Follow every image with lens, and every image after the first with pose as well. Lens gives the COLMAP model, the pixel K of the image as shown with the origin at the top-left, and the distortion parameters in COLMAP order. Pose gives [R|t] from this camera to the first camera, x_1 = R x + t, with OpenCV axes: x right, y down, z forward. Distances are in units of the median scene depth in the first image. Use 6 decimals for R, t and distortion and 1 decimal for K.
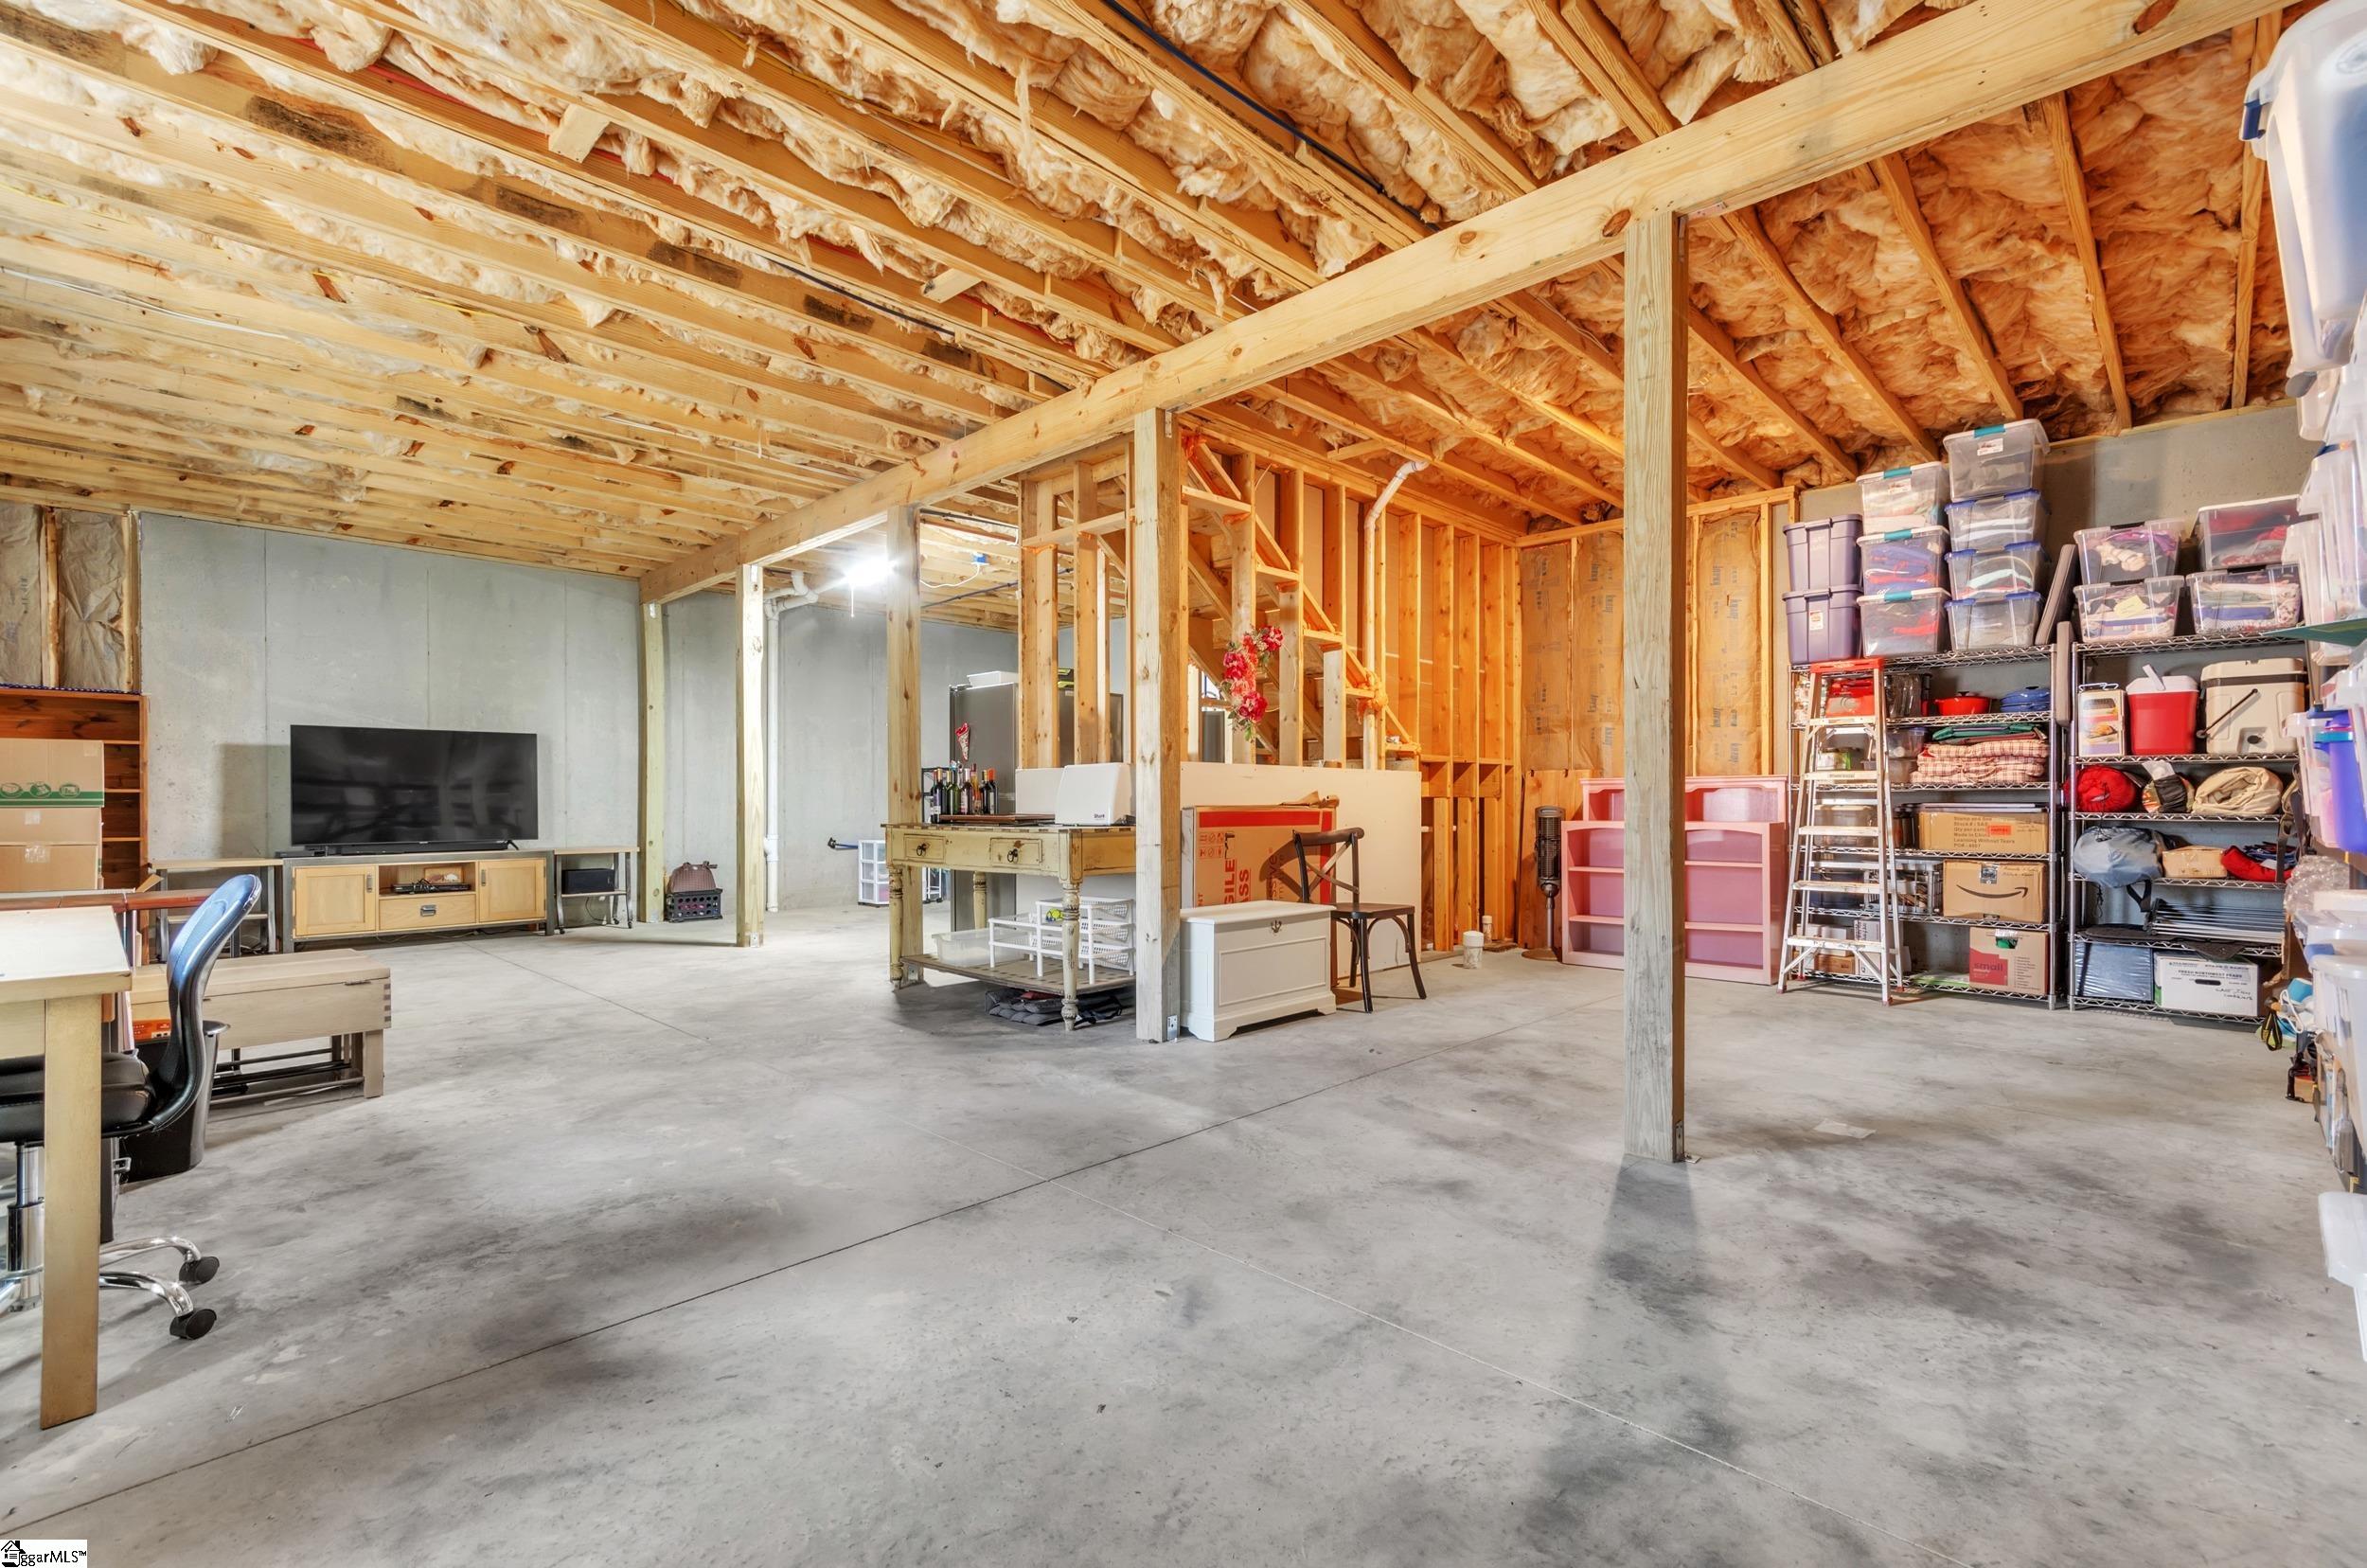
lens RADIAL K [[1046.1, 0, 1198.6], [0, 1046.1, 812.7], [0, 0, 1]] dist [0.004243, 0.000818]
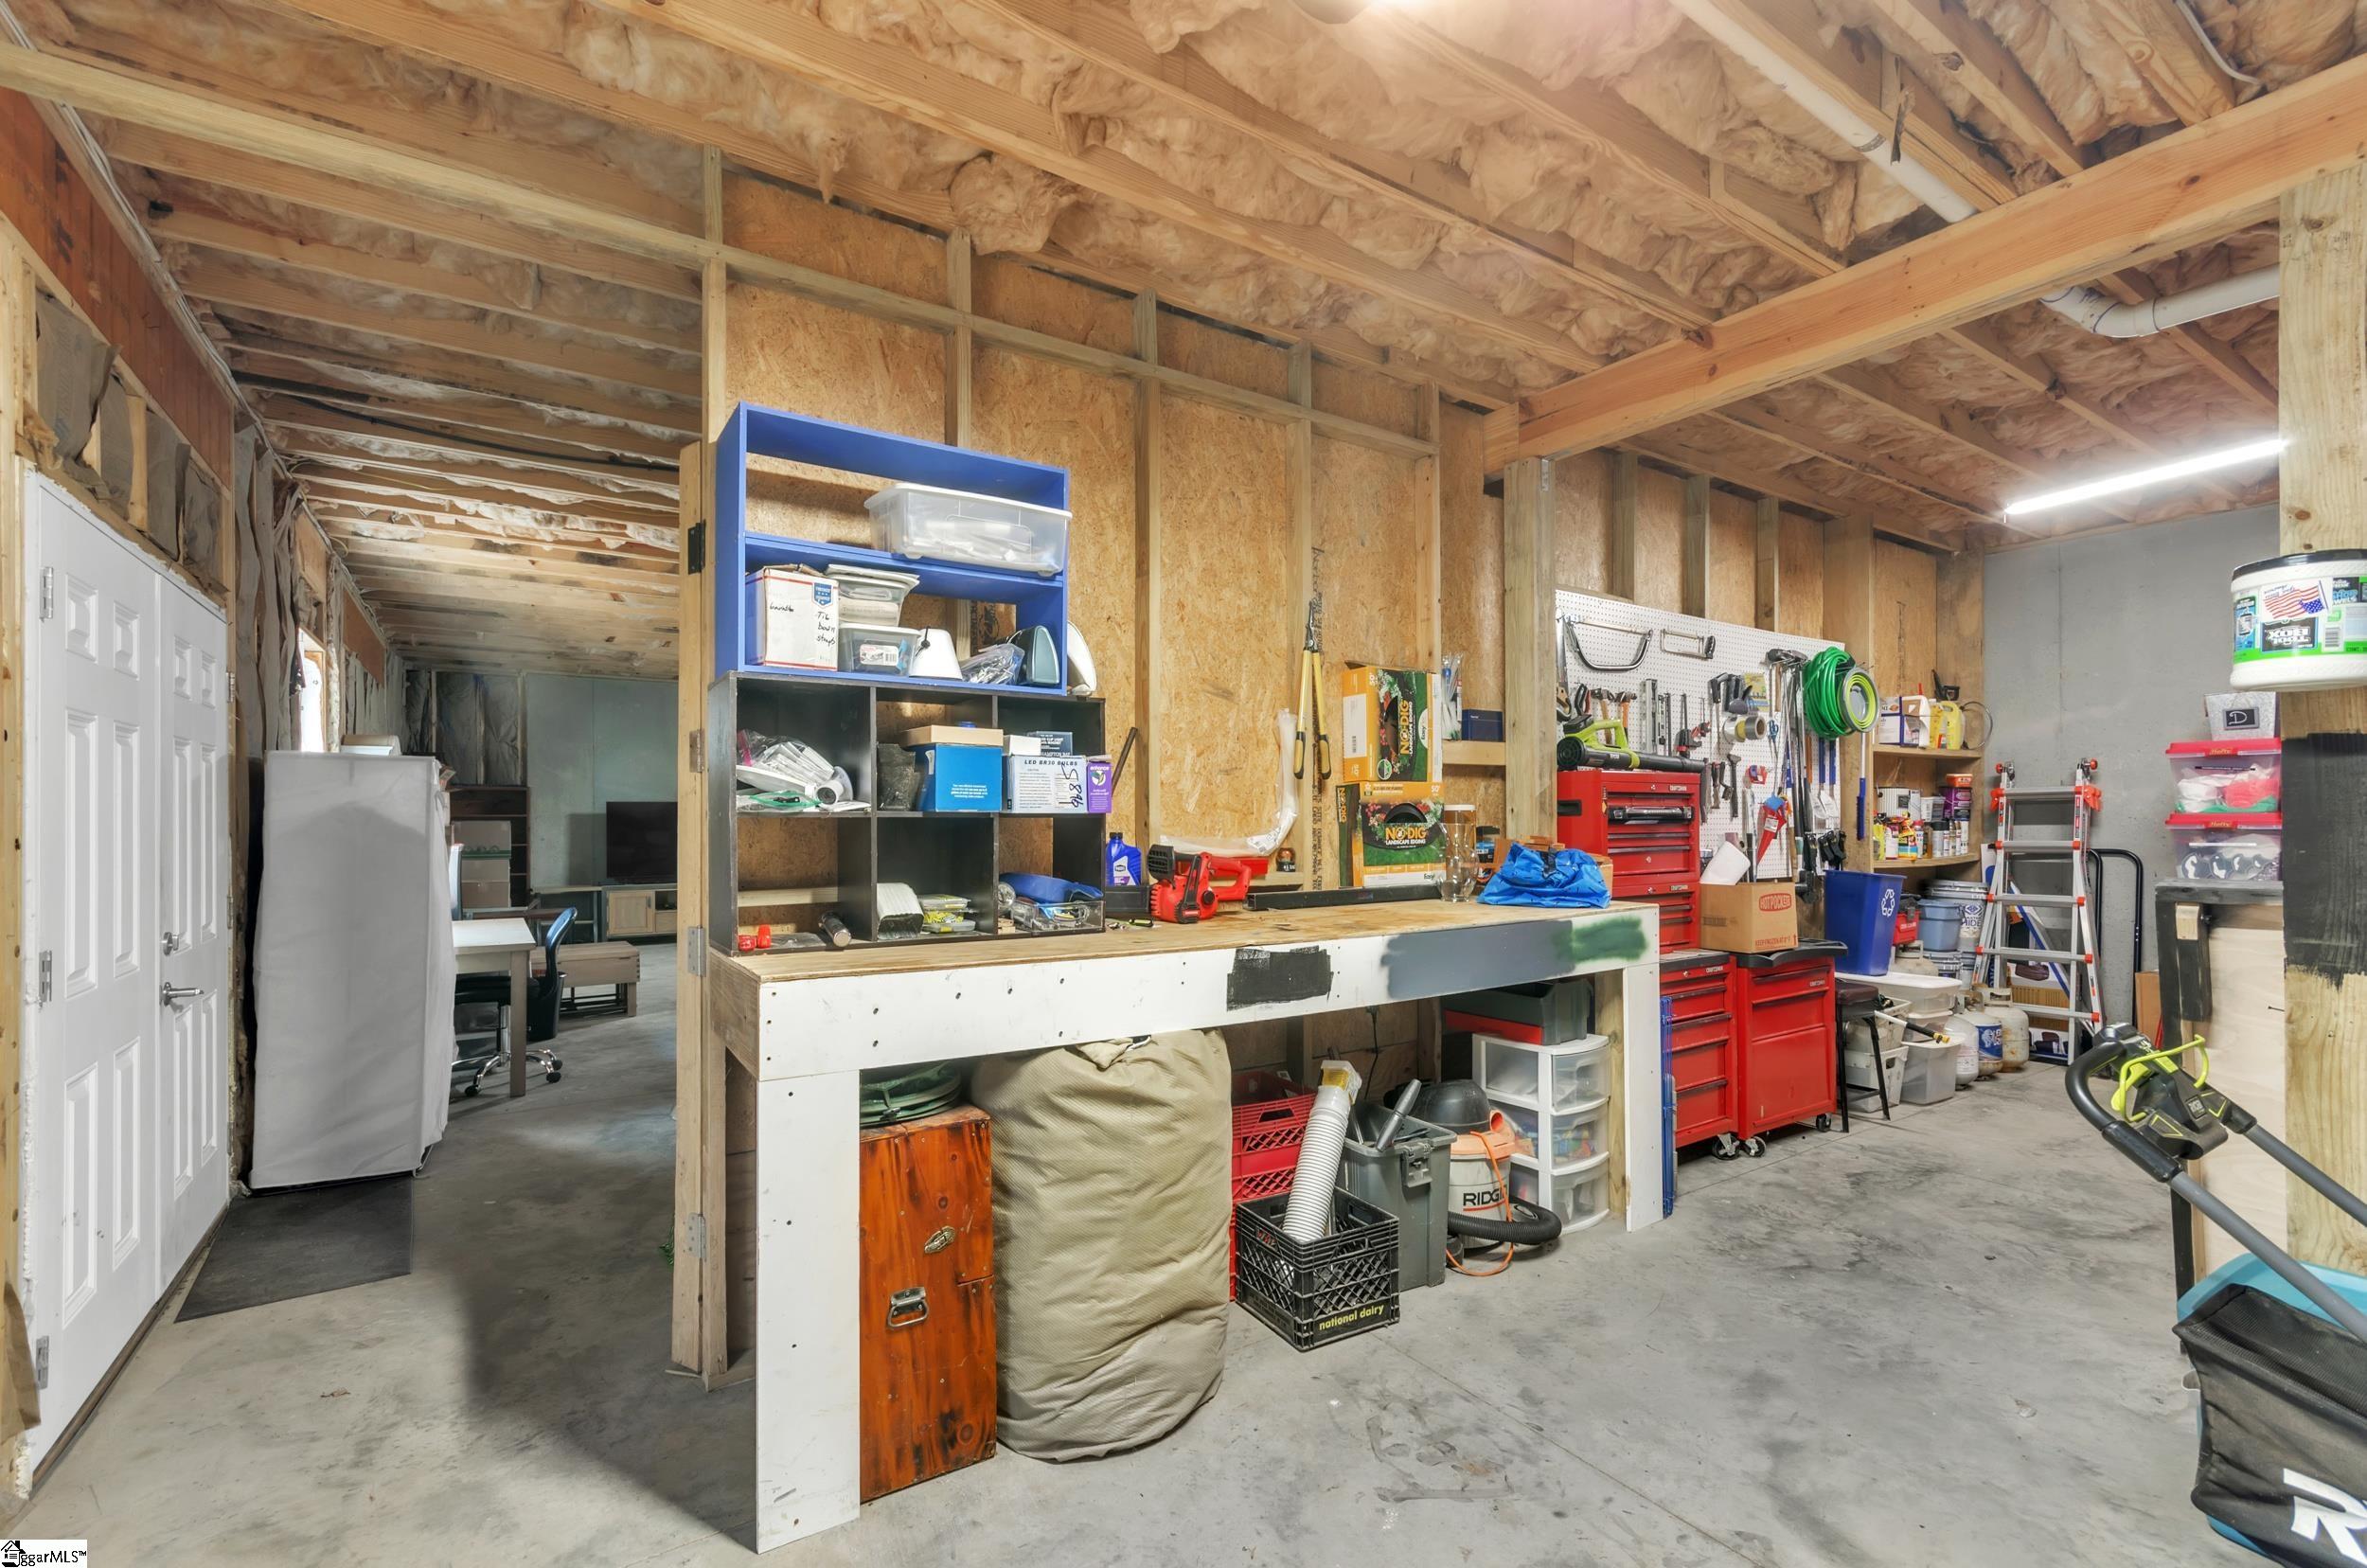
lens RADIAL K [[1046.1, 0, 1198.6], [0, 1046.1, 812.7], [0, 0, 1]] dist [0.004243, 0.000818]
pose [[0.977708, -0.009185, -0.209767, 0.673779], [0.005958, 0.999854, -0.016010, -0.073182], [0.209883, 0.014404, 0.977620, -0.708644]]
